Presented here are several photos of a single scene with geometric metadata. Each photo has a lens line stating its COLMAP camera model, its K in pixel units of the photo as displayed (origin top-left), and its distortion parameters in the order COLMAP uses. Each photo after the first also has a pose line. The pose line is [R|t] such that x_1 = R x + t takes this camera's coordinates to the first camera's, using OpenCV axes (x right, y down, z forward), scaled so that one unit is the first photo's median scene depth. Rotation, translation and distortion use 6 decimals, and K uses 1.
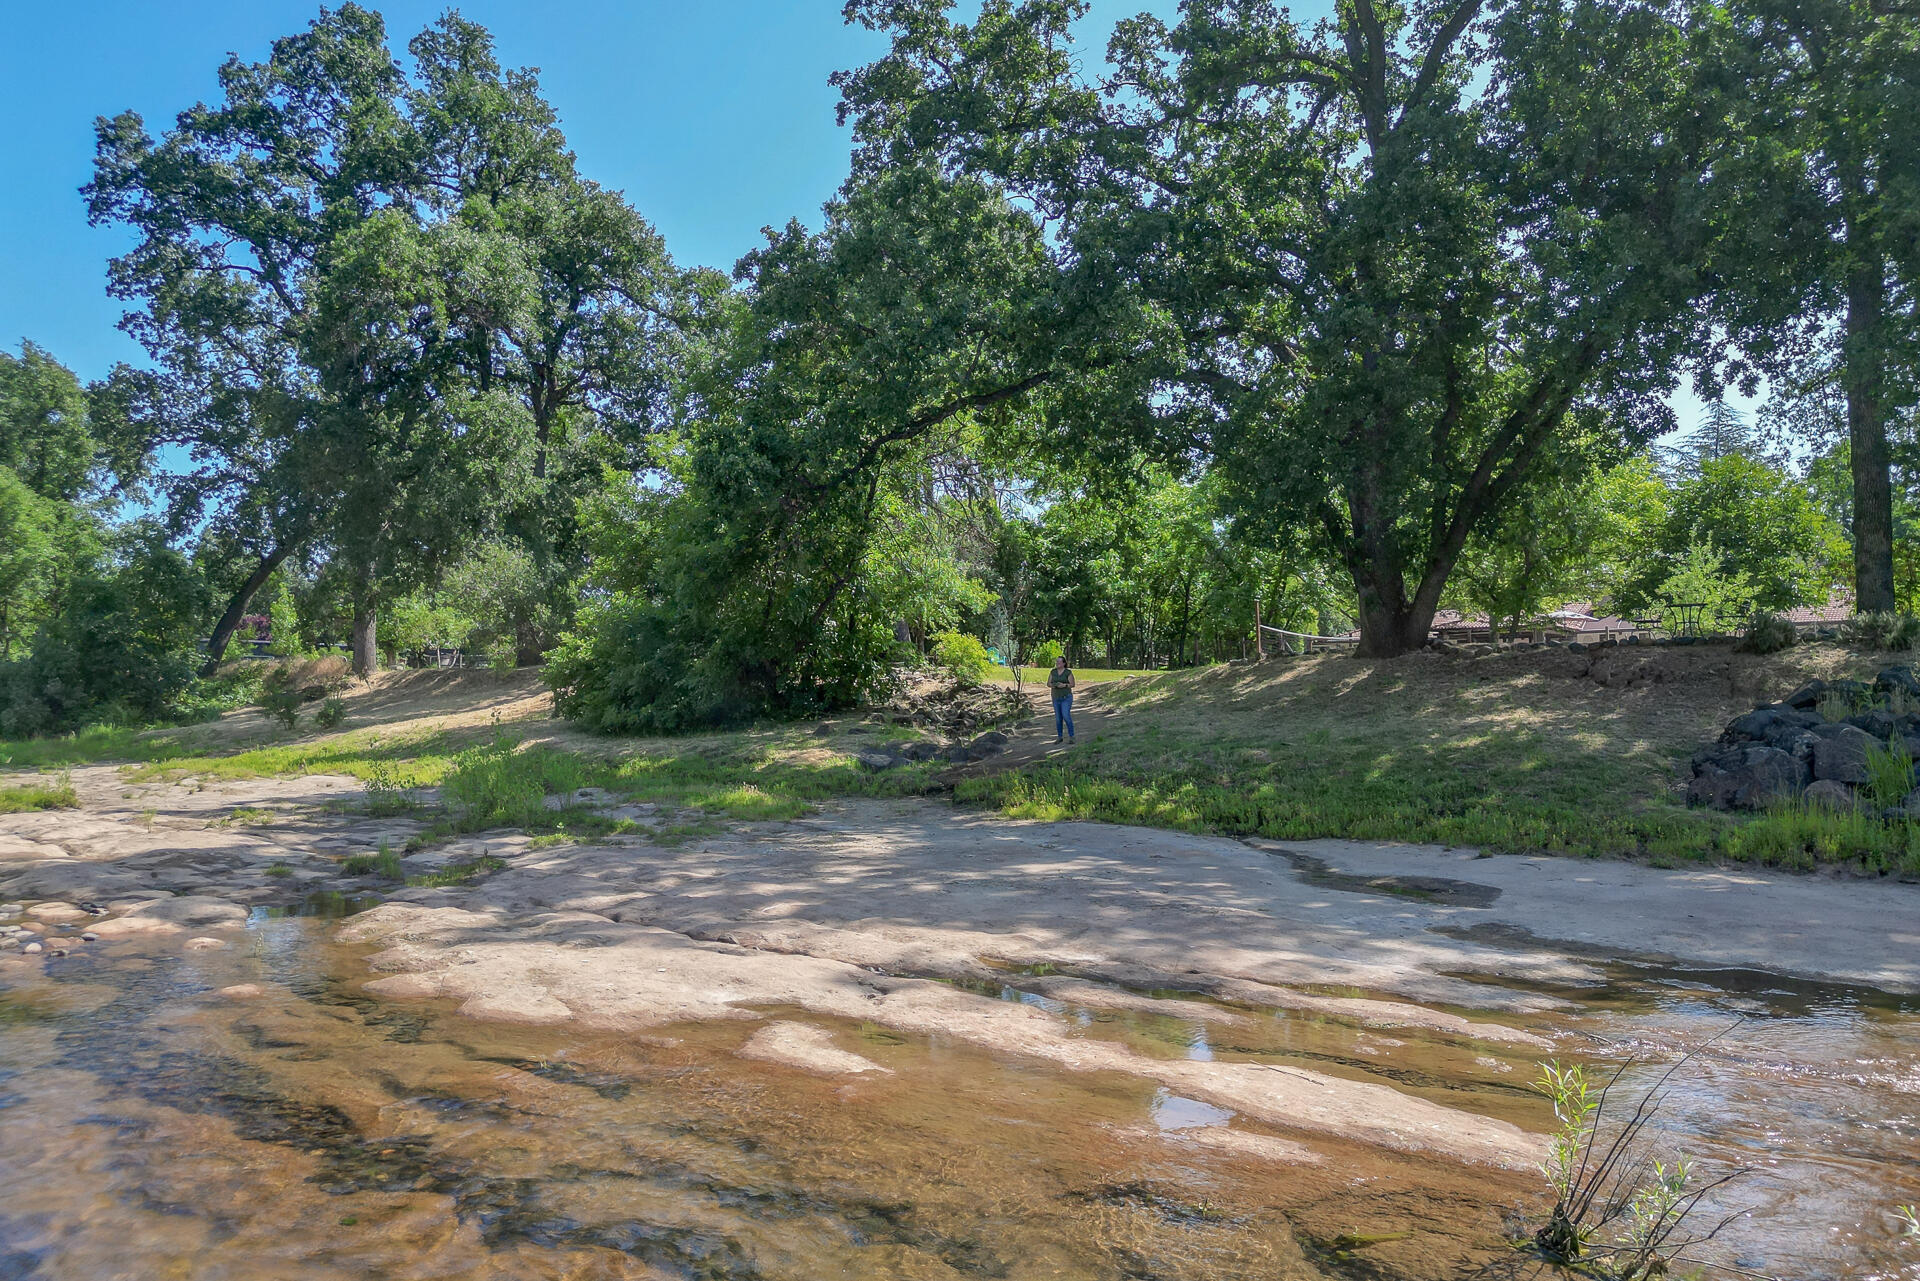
lens RADIAL K [[1358.1, 0, 968.1], [0, 1358.1, 646.9], [0, 0, 1]] dist [0.072689, -0.063419]
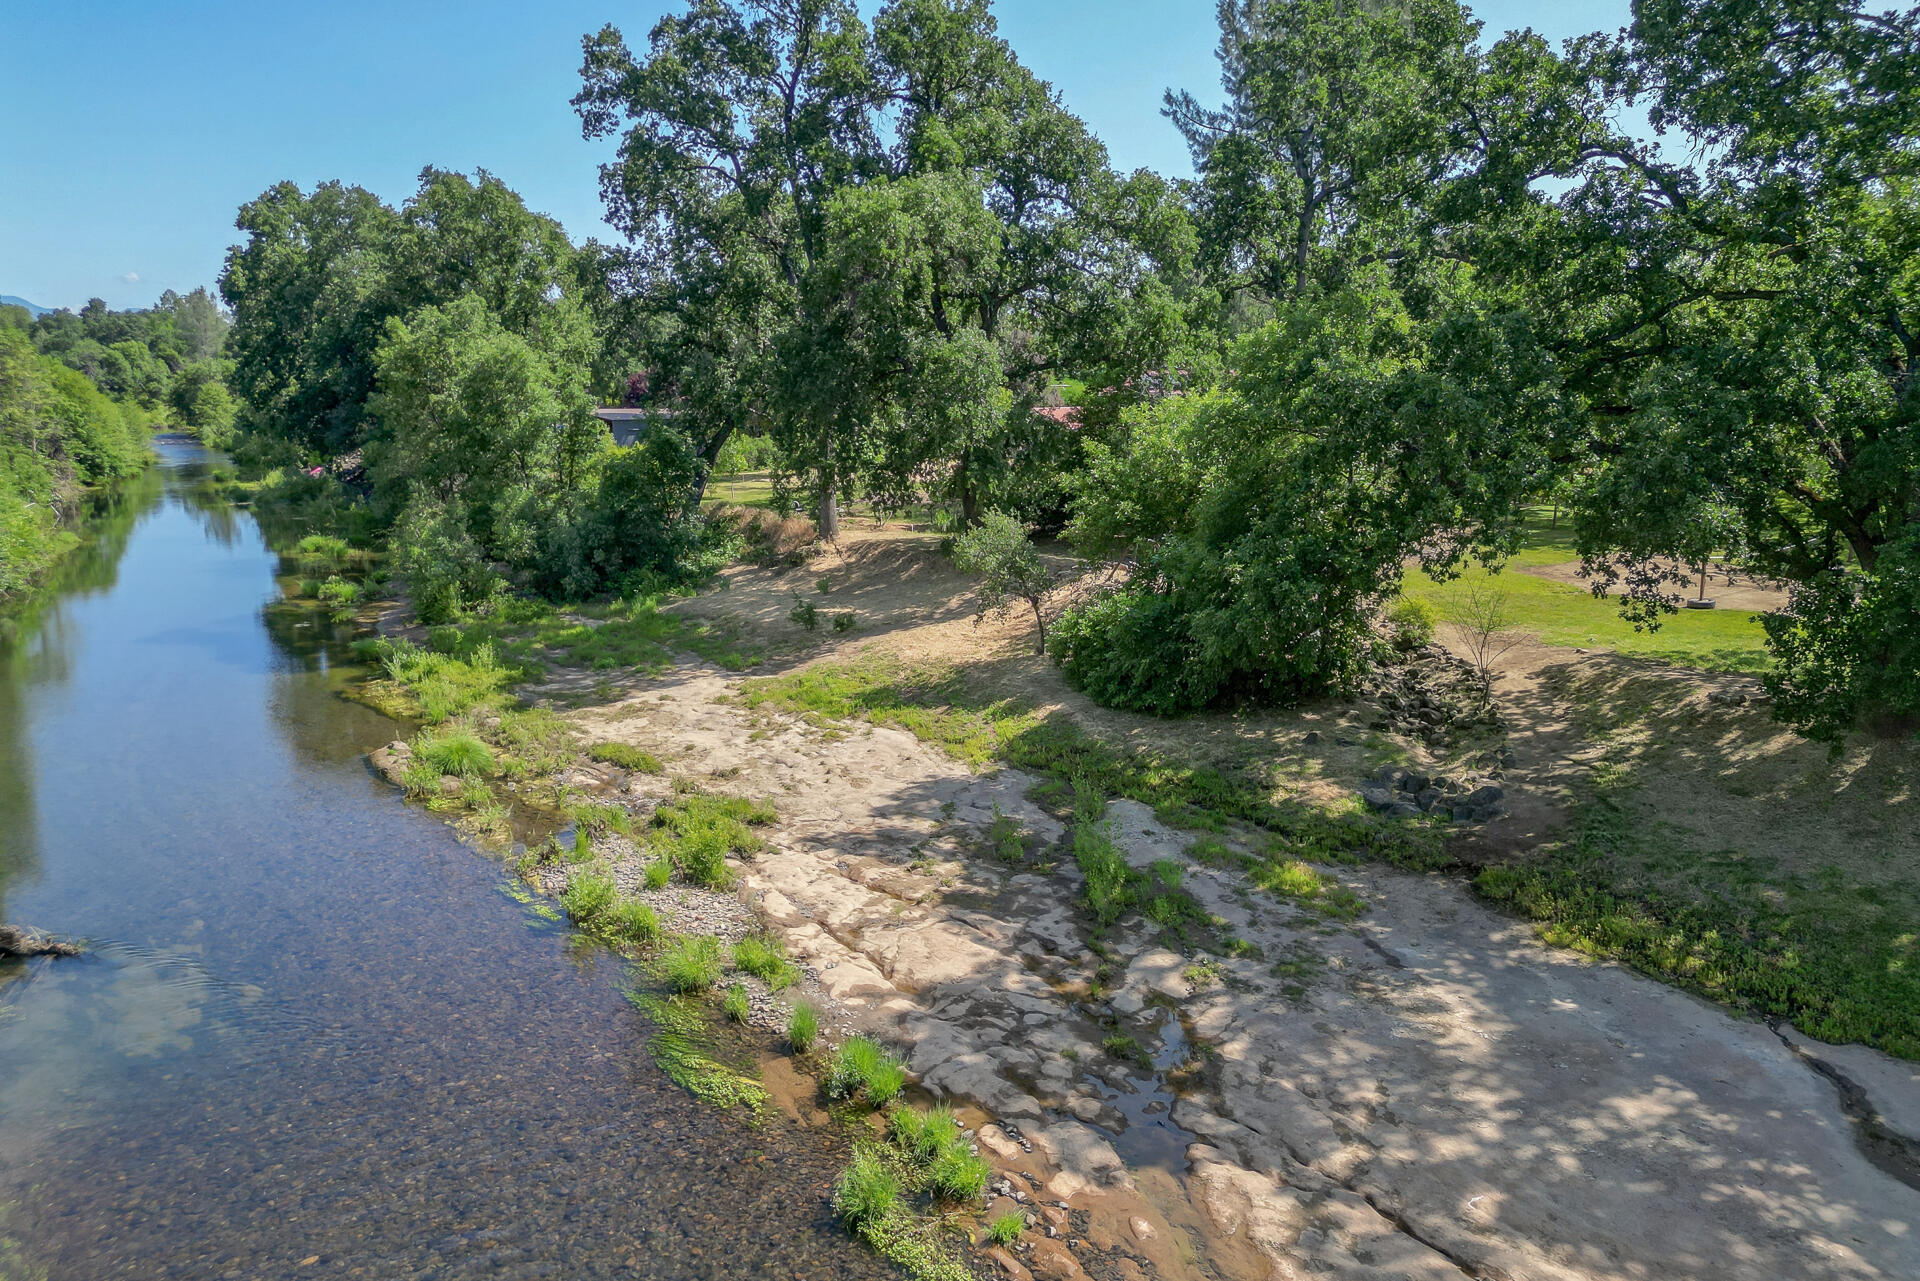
lens RADIAL K [[1358.1, 0, 960.3], [0, 1358.1, 642.5], [0, 0, 1]] dist [0.072689, -0.063419]
pose [[0.978718, 0.037912, -0.201678, -0.099914], [0.014423, 0.967648, 0.251891, -0.187242], [0.204703, -0.249439, 0.946508, -0.085812]]
